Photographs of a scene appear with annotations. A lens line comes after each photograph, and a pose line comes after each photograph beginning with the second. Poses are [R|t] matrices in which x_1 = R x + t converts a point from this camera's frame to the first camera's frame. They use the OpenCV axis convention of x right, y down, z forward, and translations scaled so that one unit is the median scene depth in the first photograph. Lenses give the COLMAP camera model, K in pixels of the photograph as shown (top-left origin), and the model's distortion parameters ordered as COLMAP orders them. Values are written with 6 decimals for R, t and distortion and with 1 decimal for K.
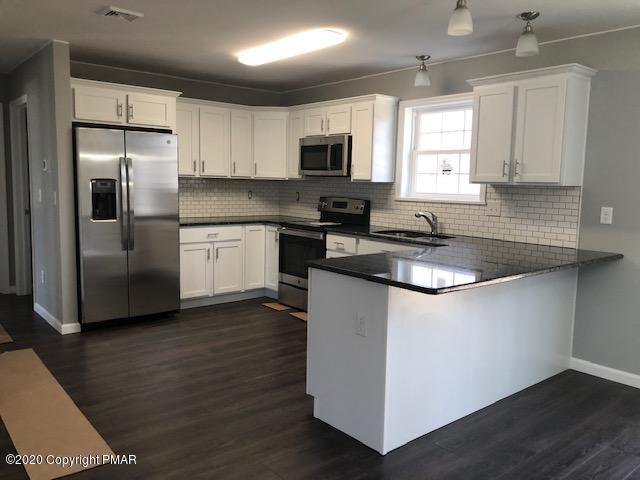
lens RADIAL K [[524.9, 0, 317.5], [0, 524.9, 236.5], [0, 0, 1]] dist [0.039169, -0.056961]
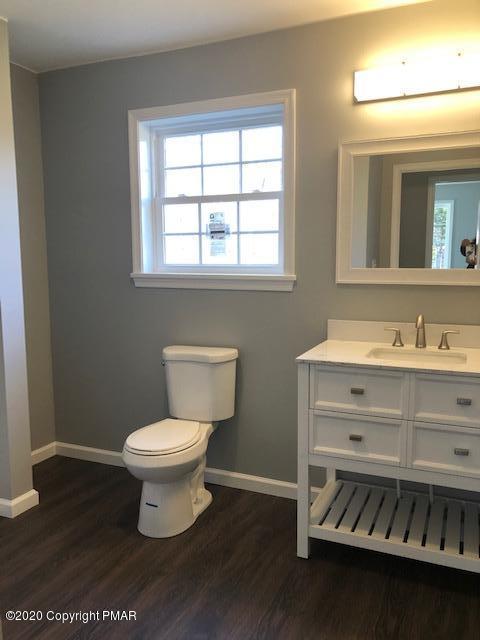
lens RADIAL K [[524.9, 0, 236.6], [0, 524.9, 320.4], [0, 0, 1]] dist [0.039169, -0.056961]
pose [[0.887051, -0.093222, 0.452162, -0.027574], [0.080195, 0.995626, 0.047941, -0.044371], [-0.454654, -0.006265, 0.890646, 0.434443]]
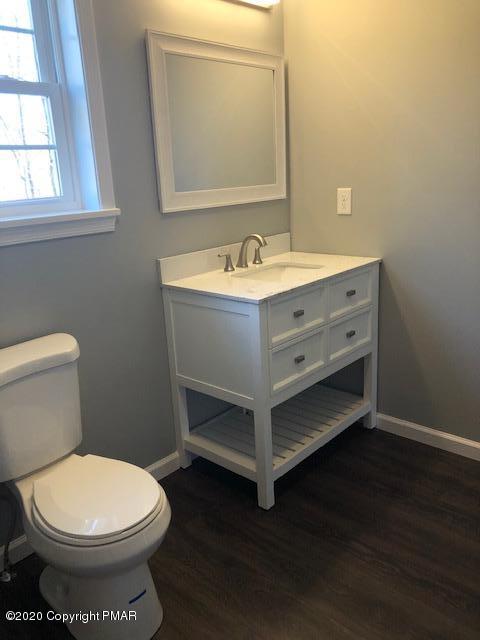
lens RADIAL K [[524.9, 0, 237.8], [0, 524.9, 320.9], [0, 0, 1]] dist [0.039169, -0.056961]
pose [[-0.157728, -0.295199, 0.942327, -0.147639], [0.147056, 0.936609, 0.318022, -0.095937], [-0.976471, 0.188736, -0.104319, 0.877345]]
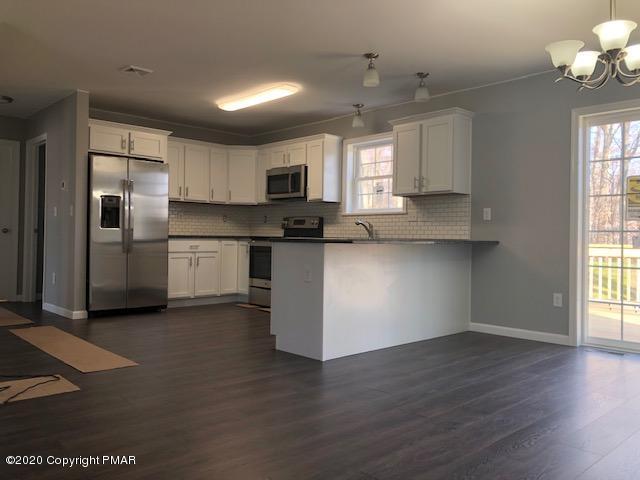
lens RADIAL K [[524.9, 0, 318.0], [0, 524.9, 234.0], [0, 0, 1]] dist [0.039169, -0.056961]
pose [[0.998117, -0.006163, 0.061031, 0.013489], [0.013045, 0.993509, -0.113005, 0.124550], [-0.059938, 0.113589, 0.991718, -0.263176]]
